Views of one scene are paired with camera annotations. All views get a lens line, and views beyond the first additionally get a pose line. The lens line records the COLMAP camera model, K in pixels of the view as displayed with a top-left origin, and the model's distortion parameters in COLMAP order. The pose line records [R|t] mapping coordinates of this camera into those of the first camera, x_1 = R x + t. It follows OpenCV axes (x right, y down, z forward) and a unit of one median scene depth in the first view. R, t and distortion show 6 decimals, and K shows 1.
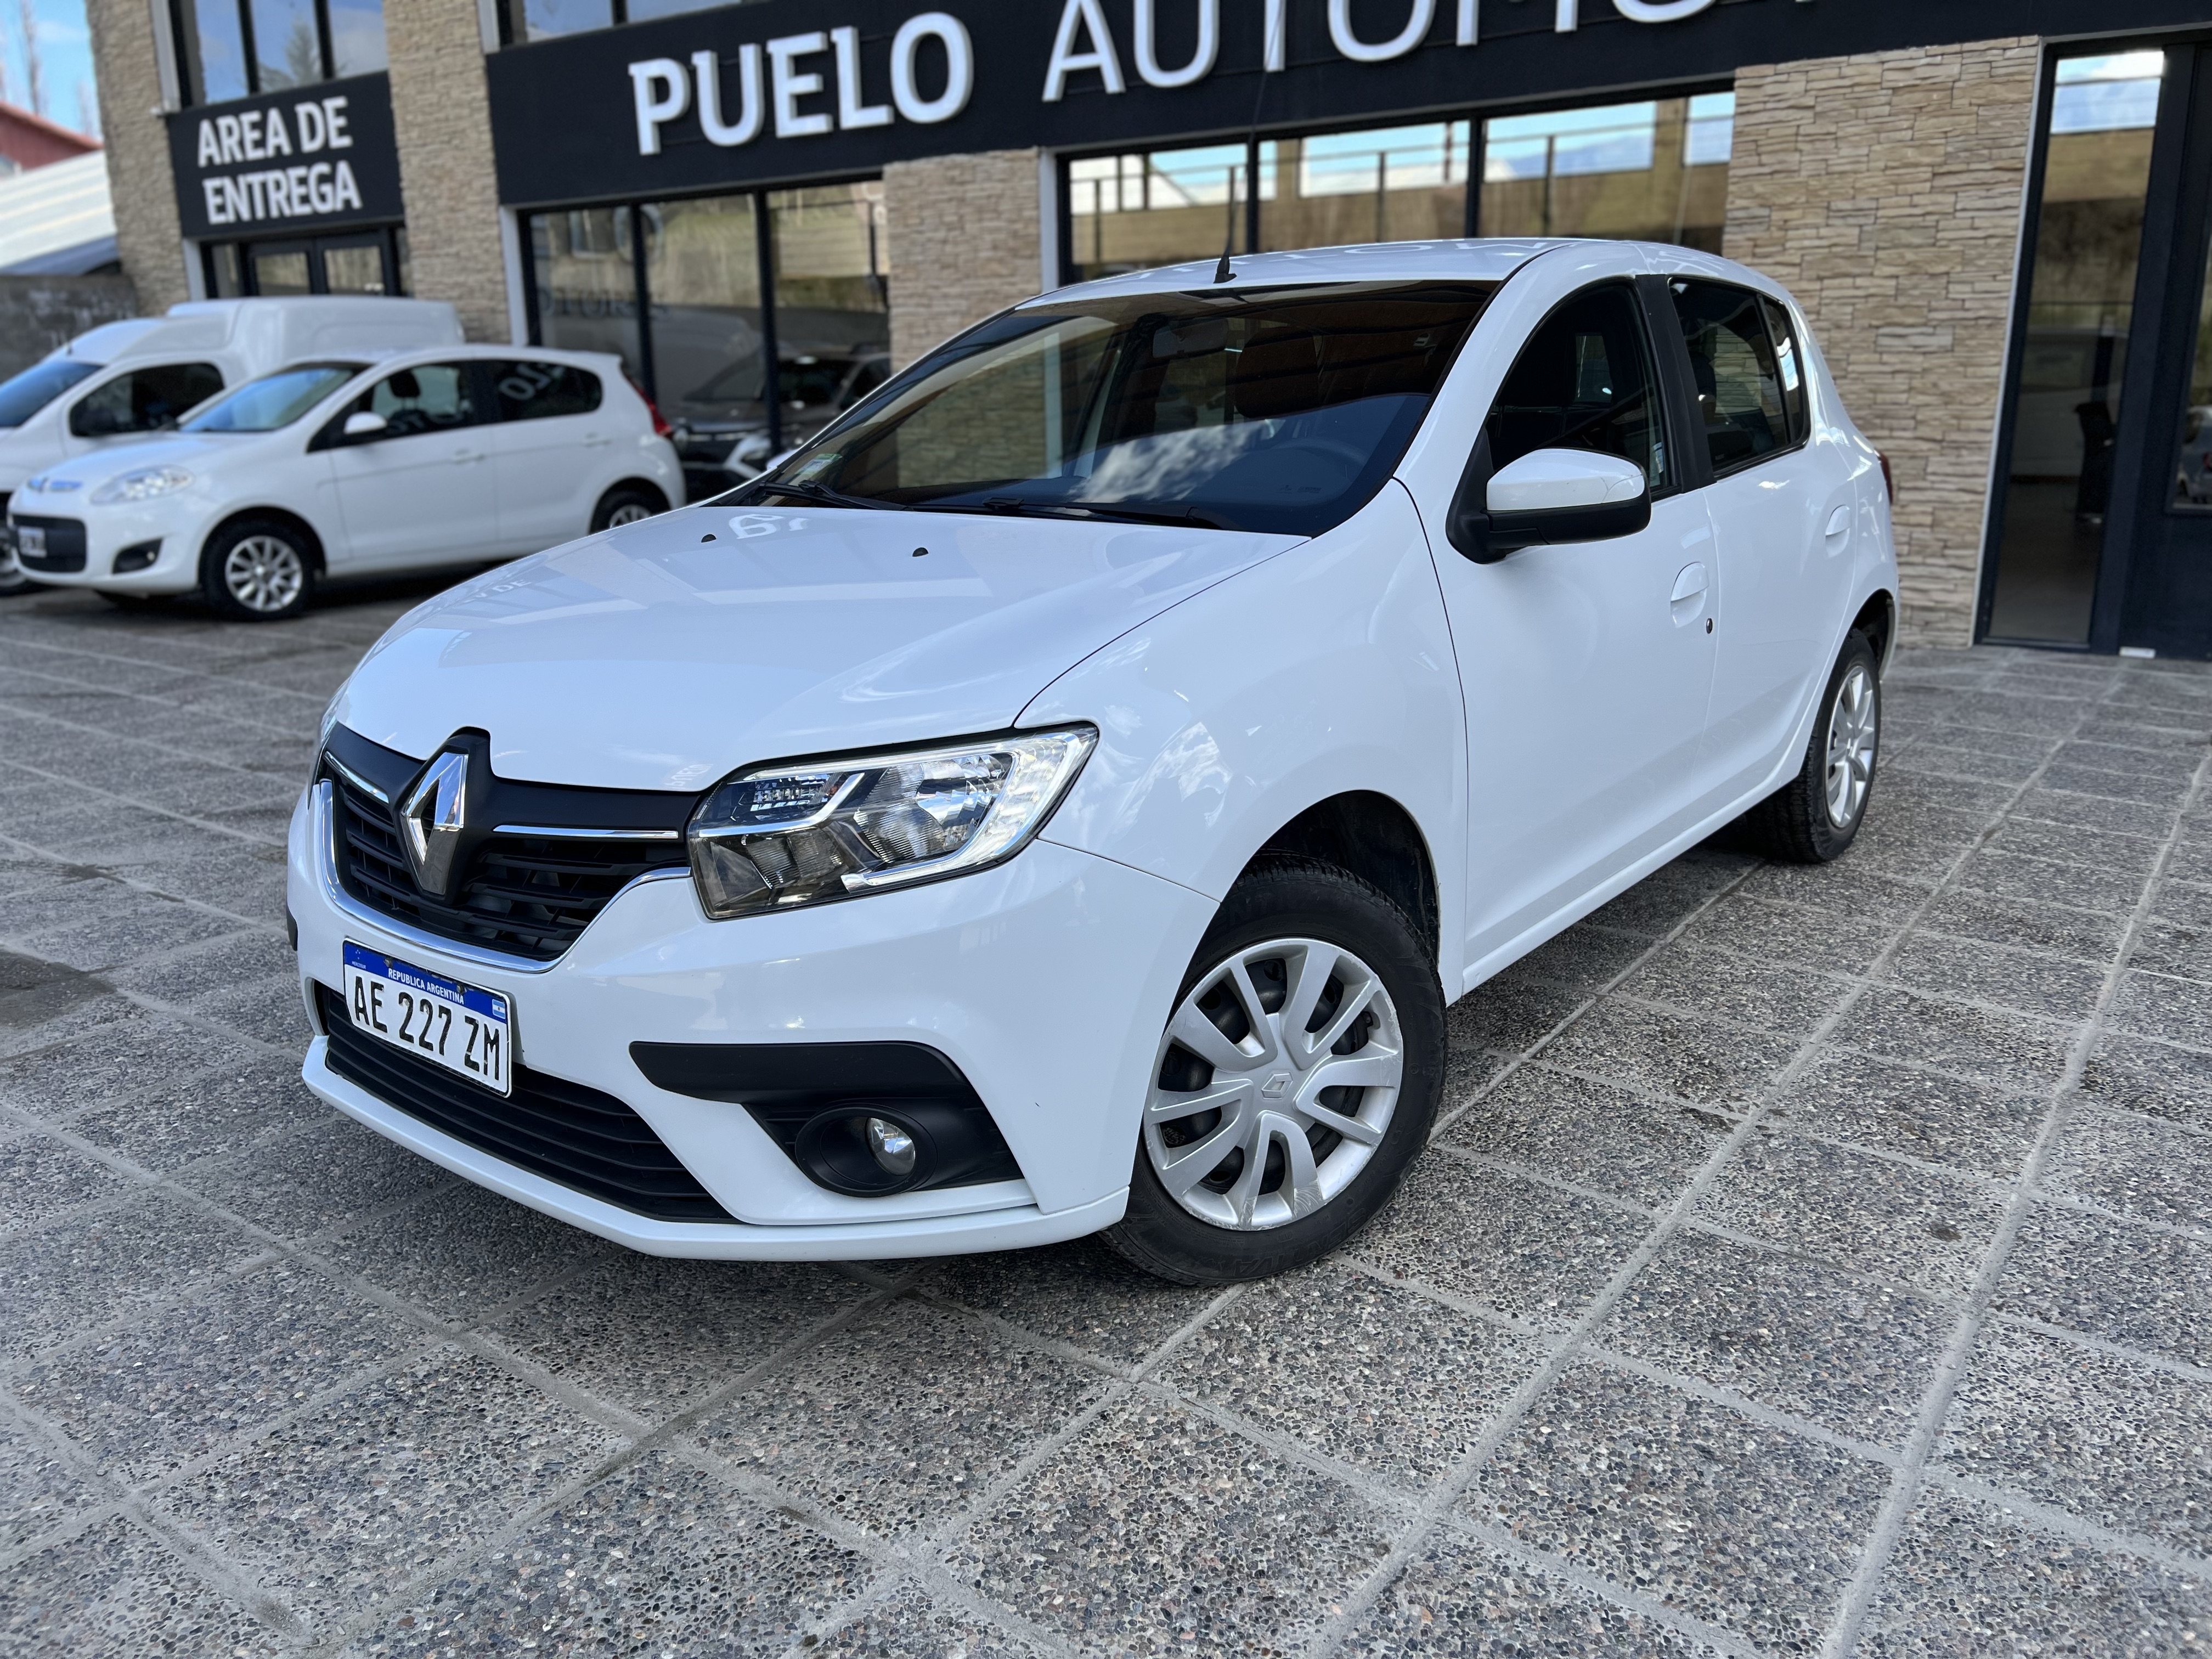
lens RADIAL K [[1671.9, 0, 1118.9], [0, 1671.9, 789.3], [0, 0, 1]] dist [0.046412, -0.044216]
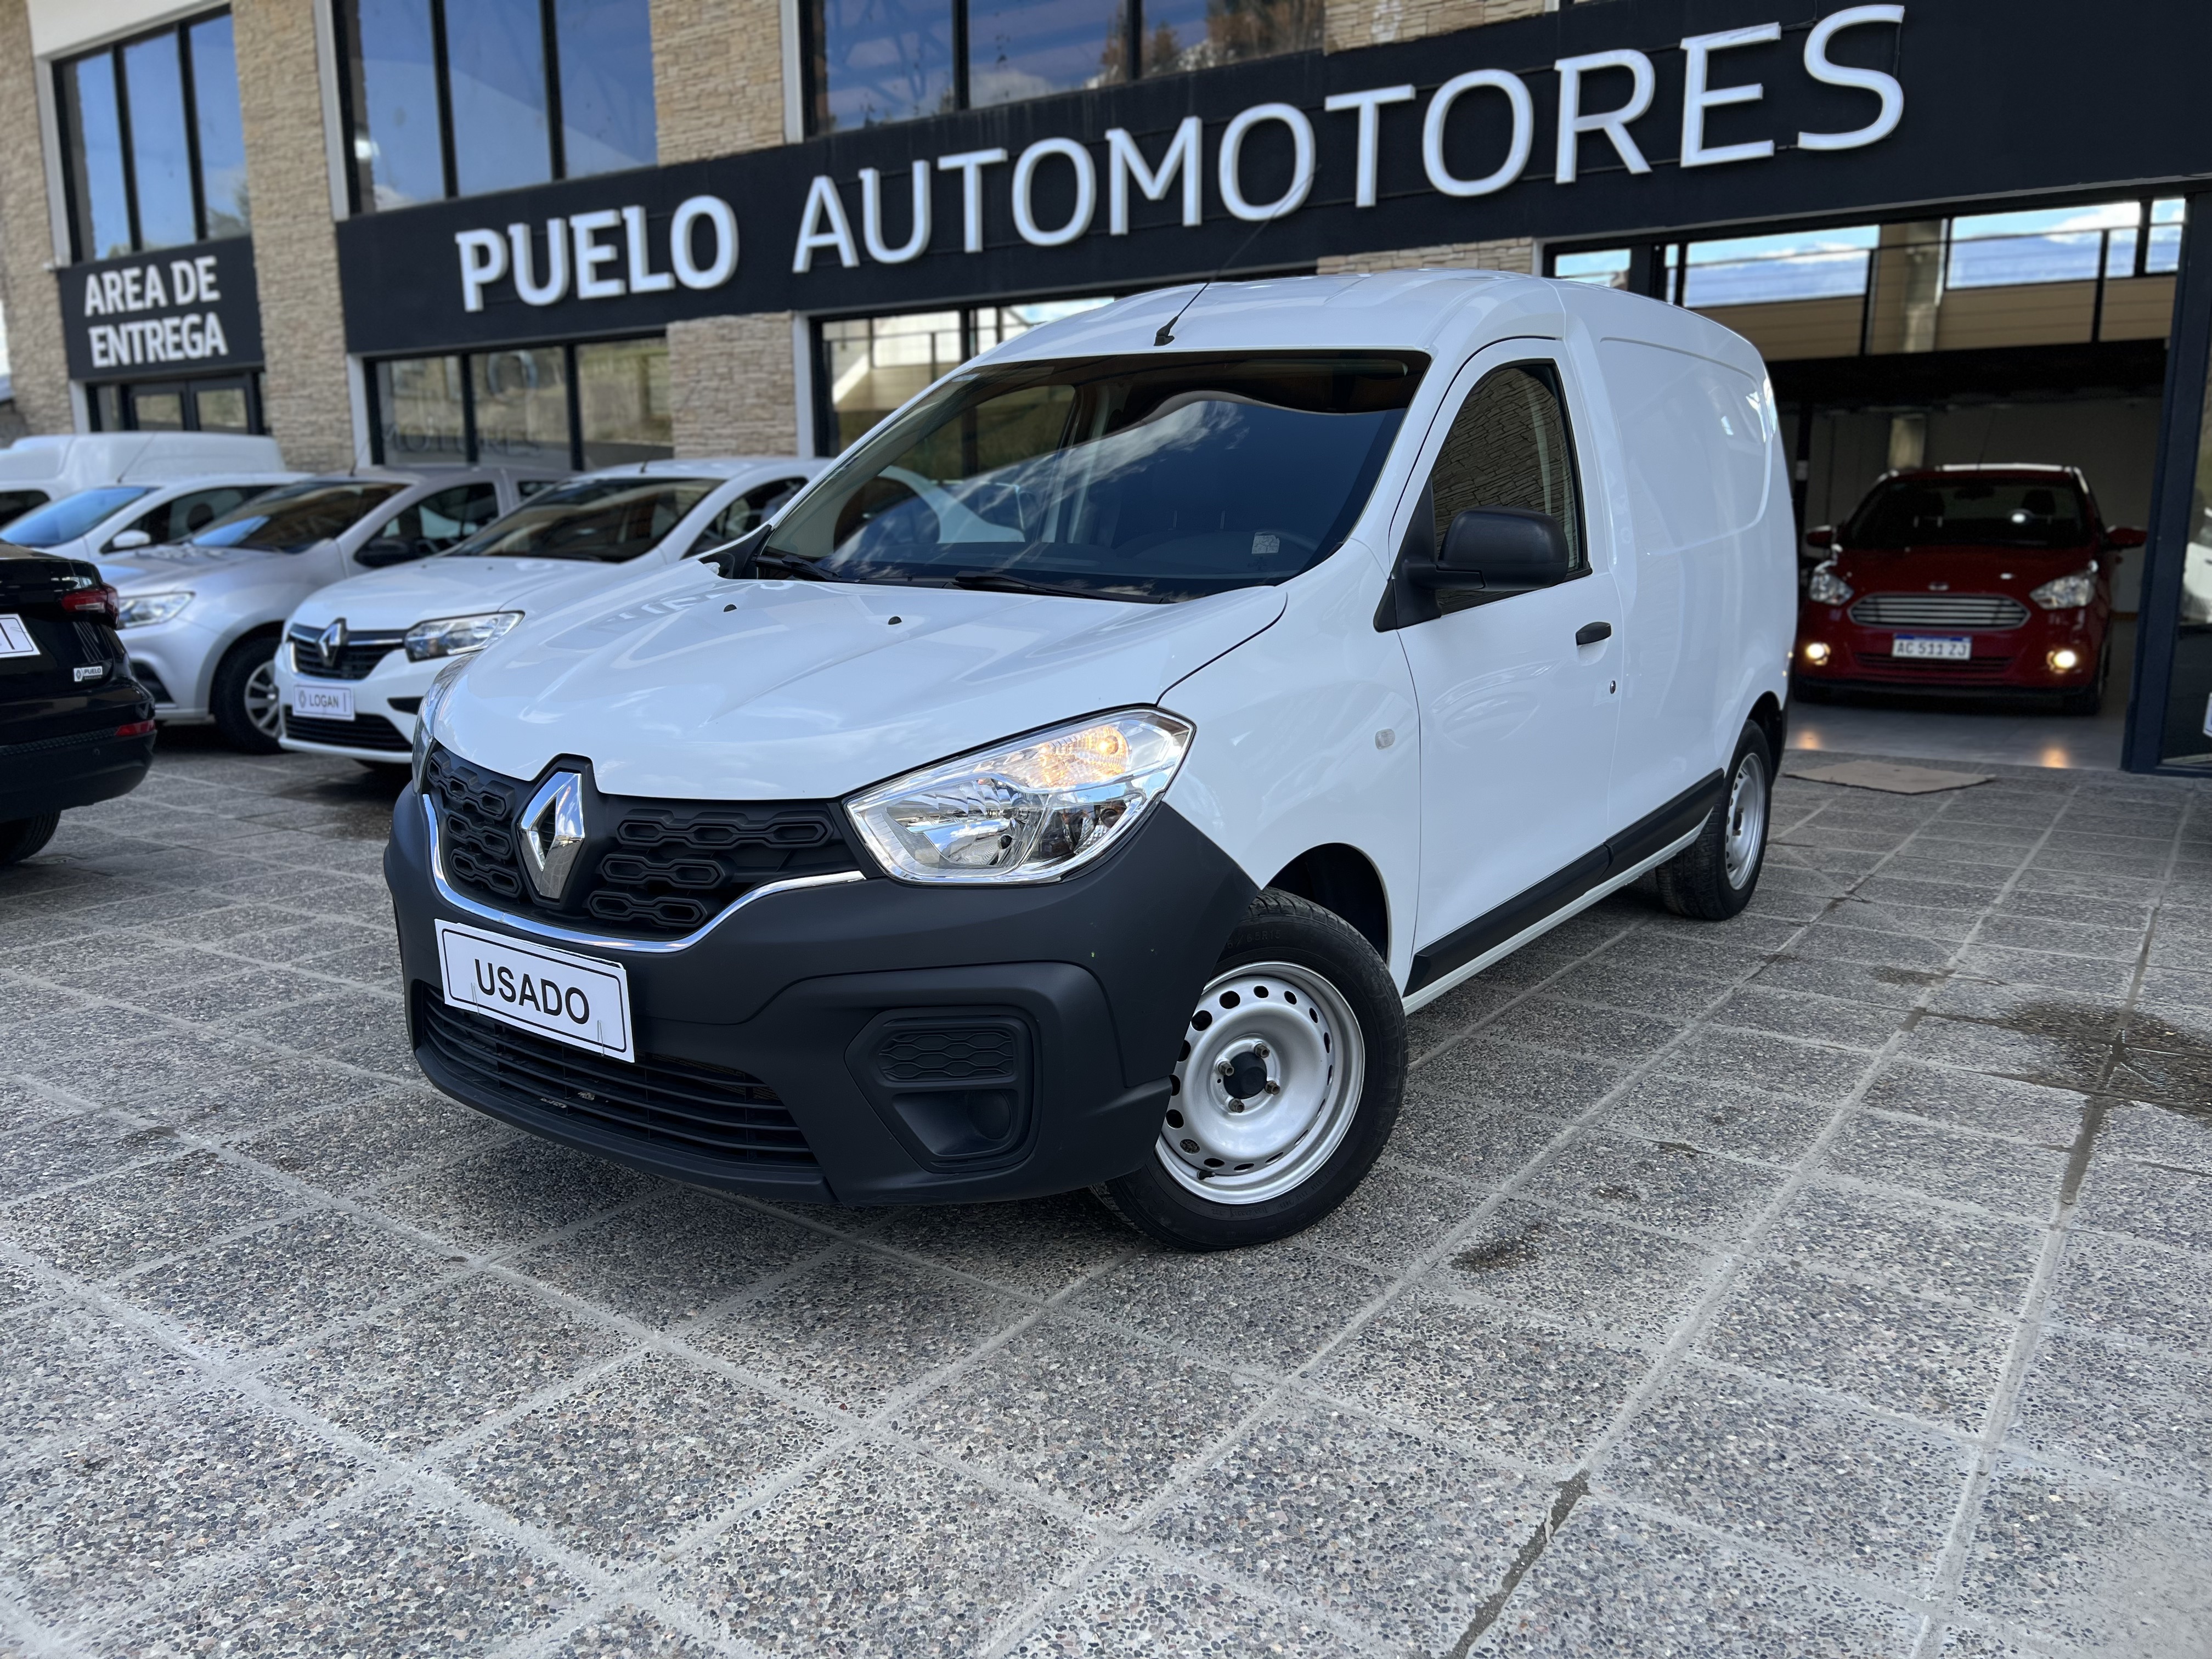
lens RADIAL K [[1674.3, 0, 1098.2], [0, 1674.3, 833.5], [0, 0, 1]] dist [0.044132, -0.042458]
pose [[0.999751, 0.001372, 0.022262, 0.126718], [-0.000169, 0.998542, -0.053971, 0.037814], [-0.022304, 0.053954, 0.998294, -0.132870]]
